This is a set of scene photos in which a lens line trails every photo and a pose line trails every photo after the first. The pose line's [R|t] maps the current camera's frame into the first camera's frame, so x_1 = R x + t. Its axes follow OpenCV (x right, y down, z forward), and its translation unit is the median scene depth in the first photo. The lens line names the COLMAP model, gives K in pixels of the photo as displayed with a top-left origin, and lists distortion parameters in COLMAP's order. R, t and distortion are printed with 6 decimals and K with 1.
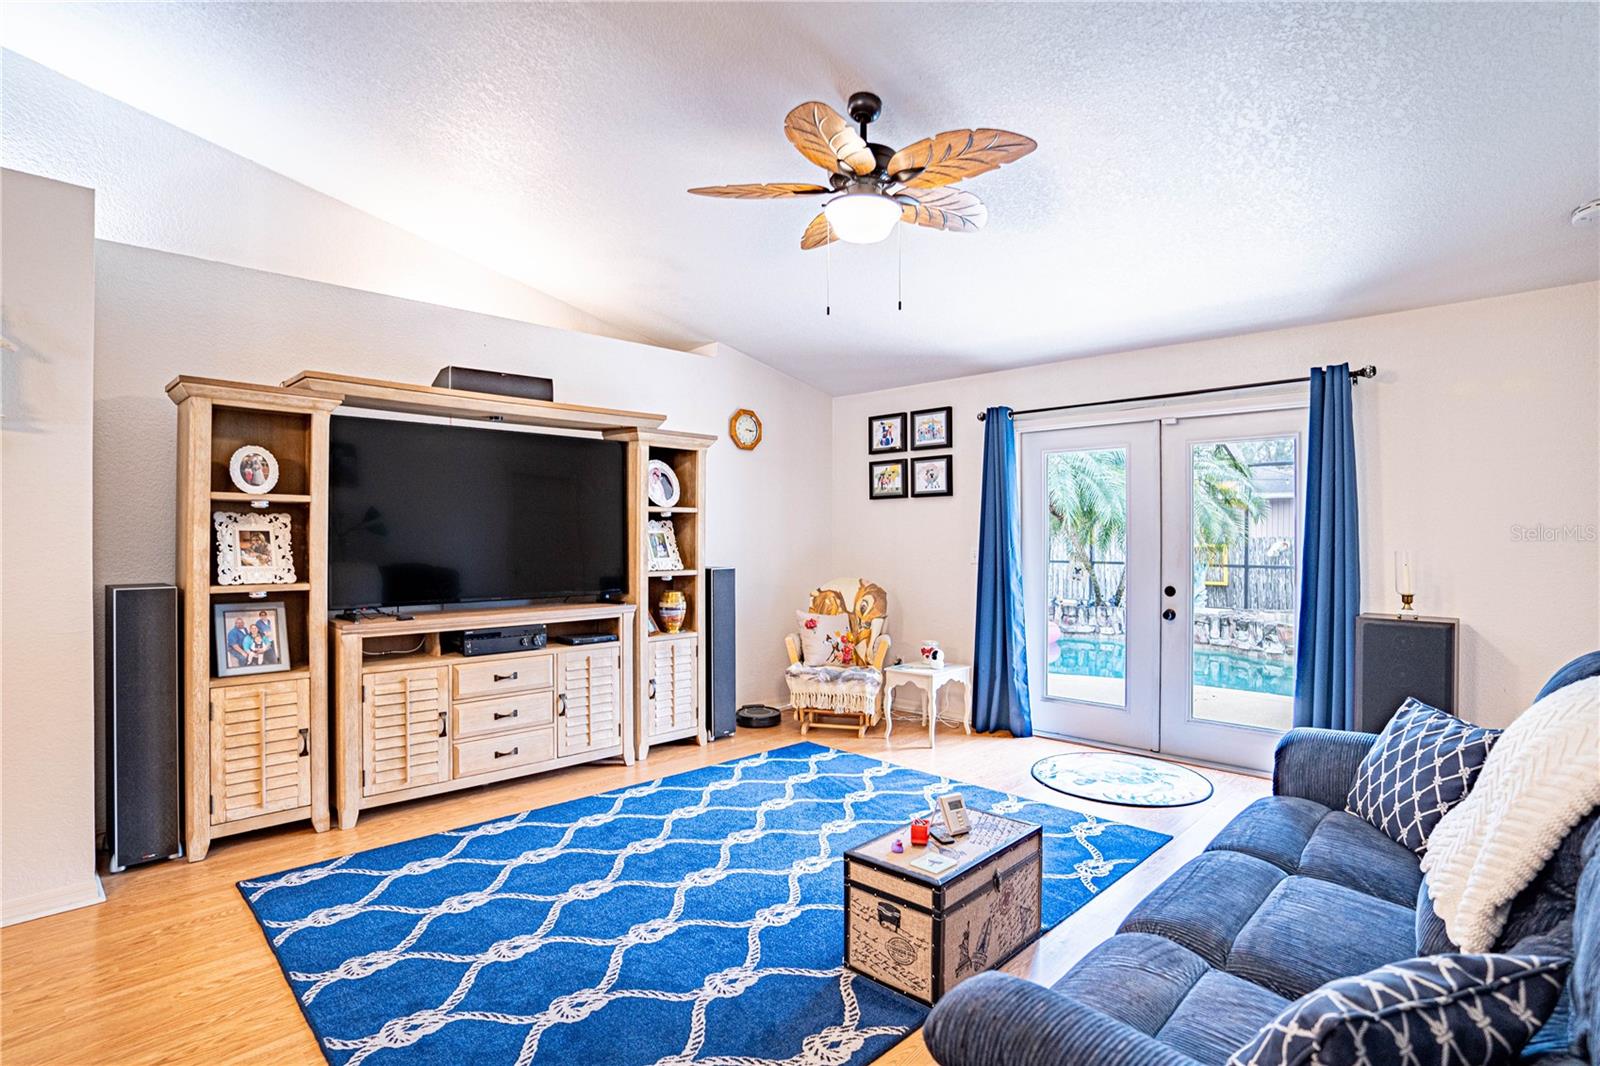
lens RADIAL K [[790.0, 0, 800.0], [0, 790.0, 533.0], [0, 0, 1]] dist [-0.087891, 0.044992]
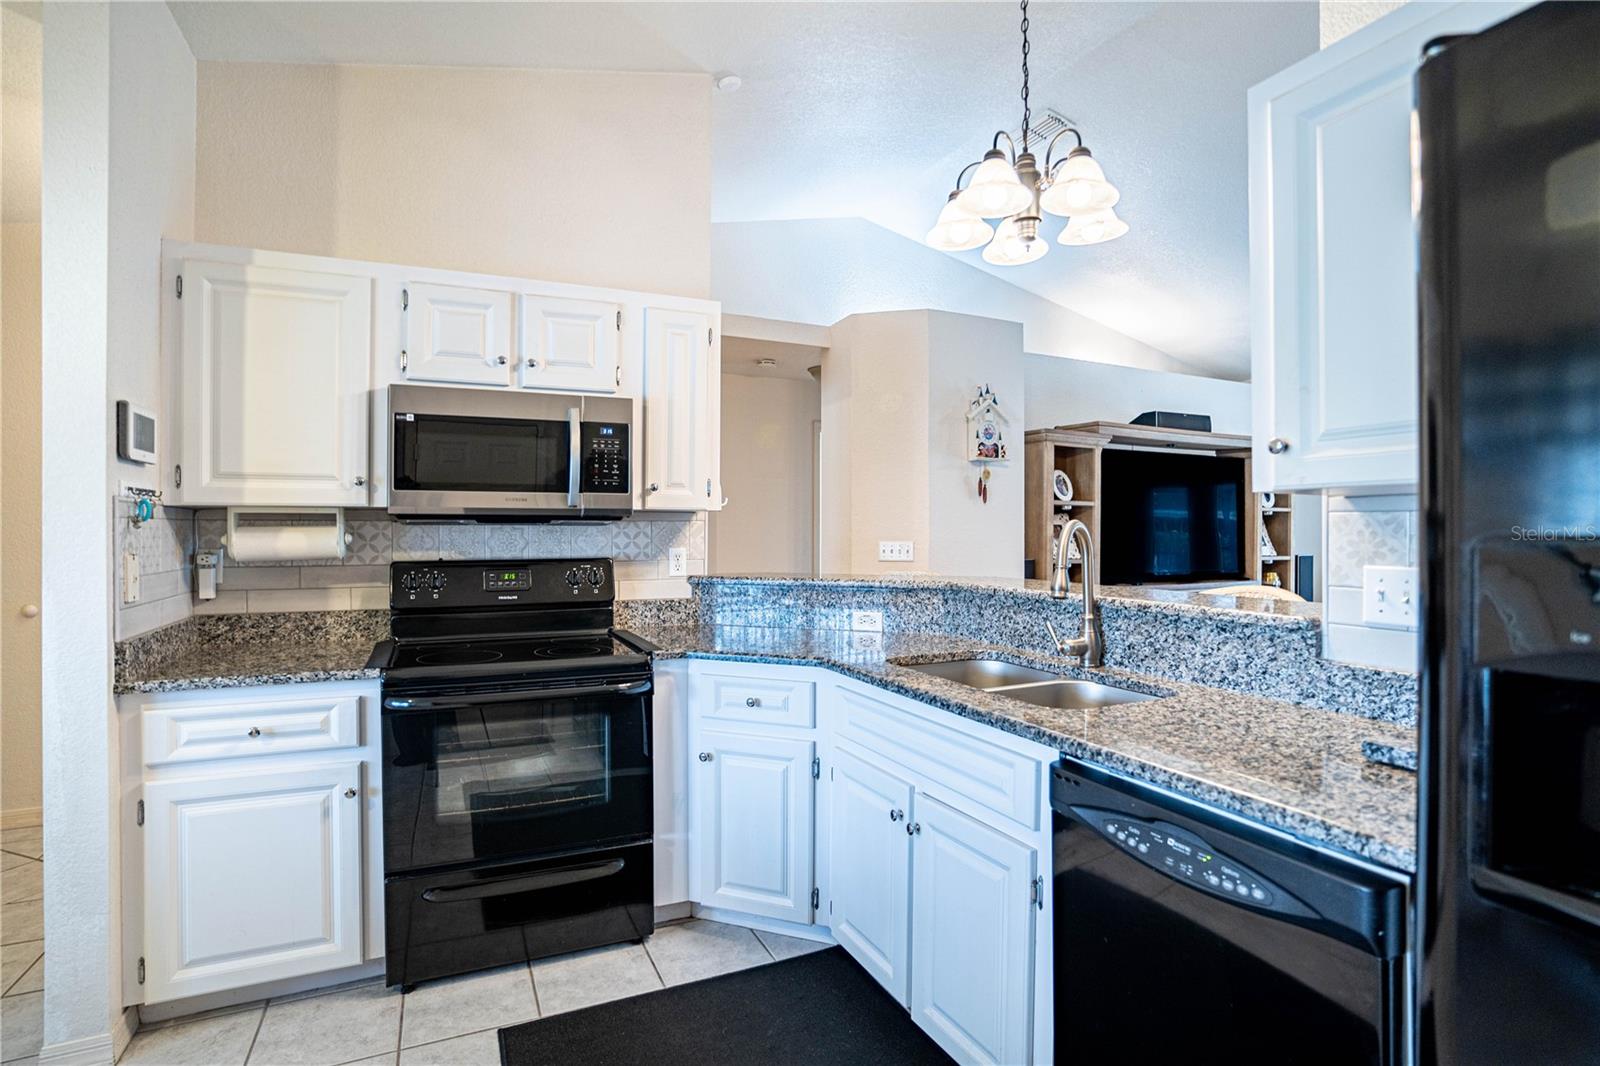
lens RADIAL K [[790.0, 0, 800.0], [0, 790.0, 533.0], [0, 0, 1]] dist [-0.087891, 0.044992]
pose [[0.937842, 0.002476, -0.347052, -0.471951], [-0.000718, 0.999986, 0.005193, 0.003530], [0.347061, -0.004621, 0.937831, -0.482049]]
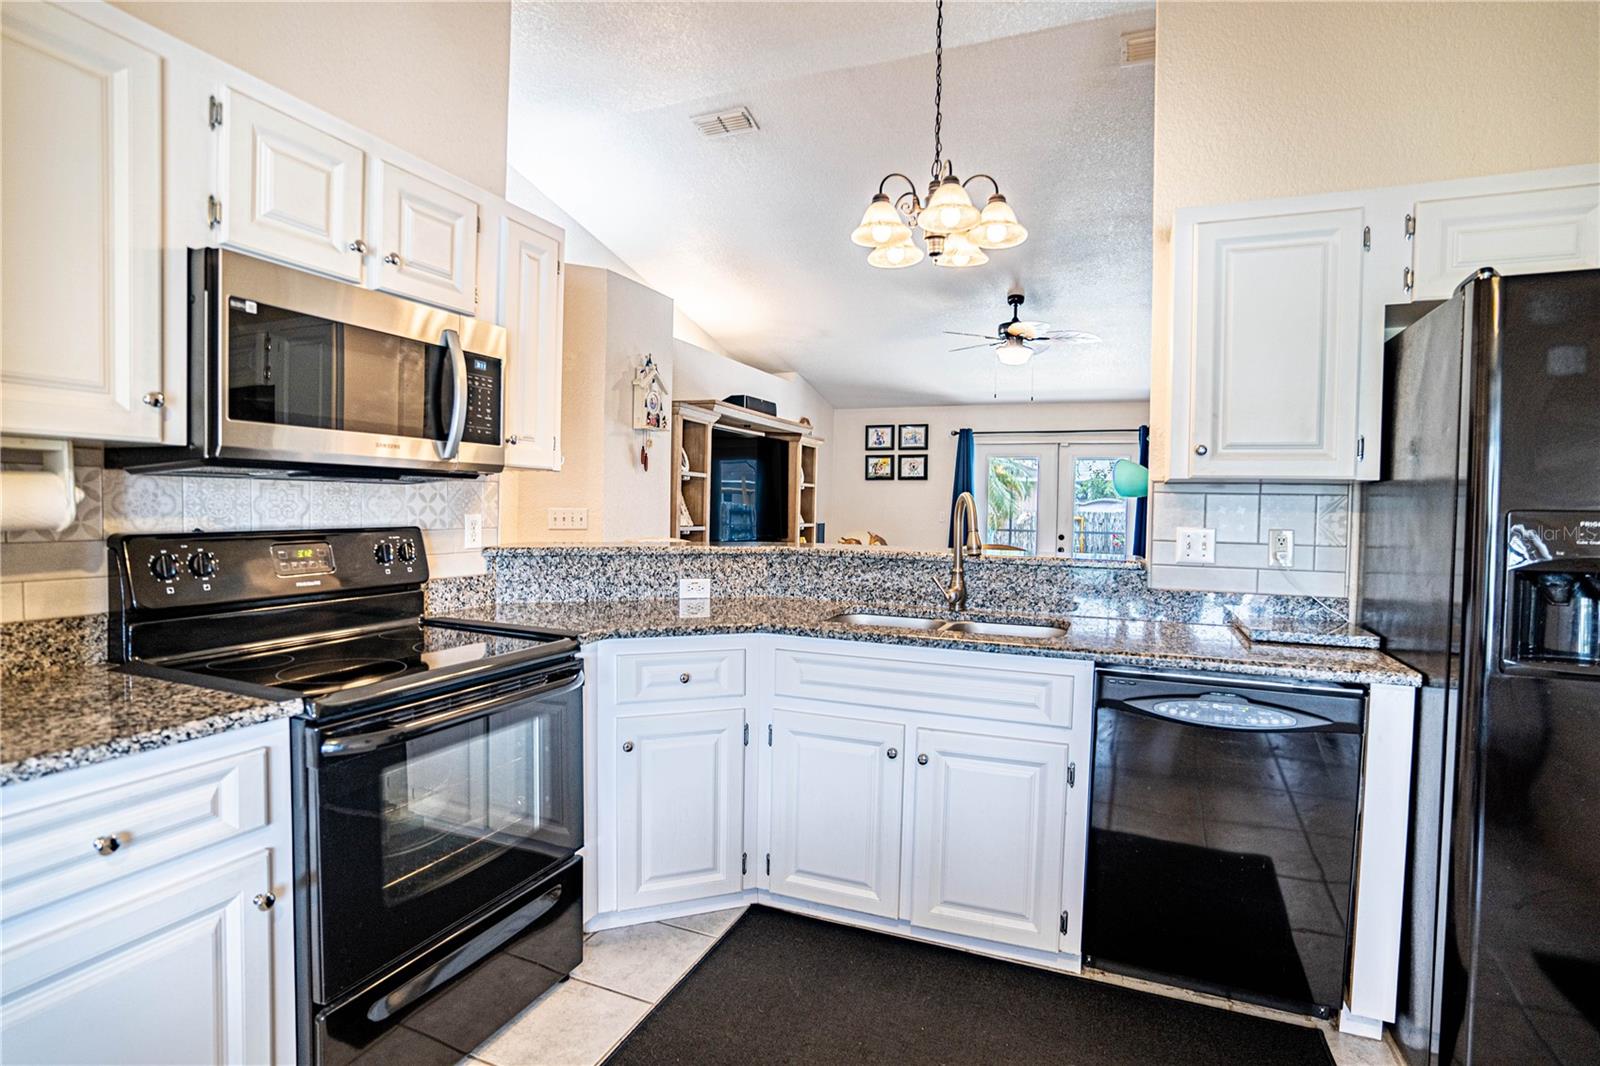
lens RADIAL K [[790.0, 0, 800.0], [0, 790.0, 533.0], [0, 0, 1]] dist [-0.087891, 0.044992]
pose [[0.925566, 0.003671, 0.378569, -0.798444], [-0.018860, 0.999158, 0.036422, 0.009021], [-0.378117, -0.040851, 0.924856, -0.480155]]
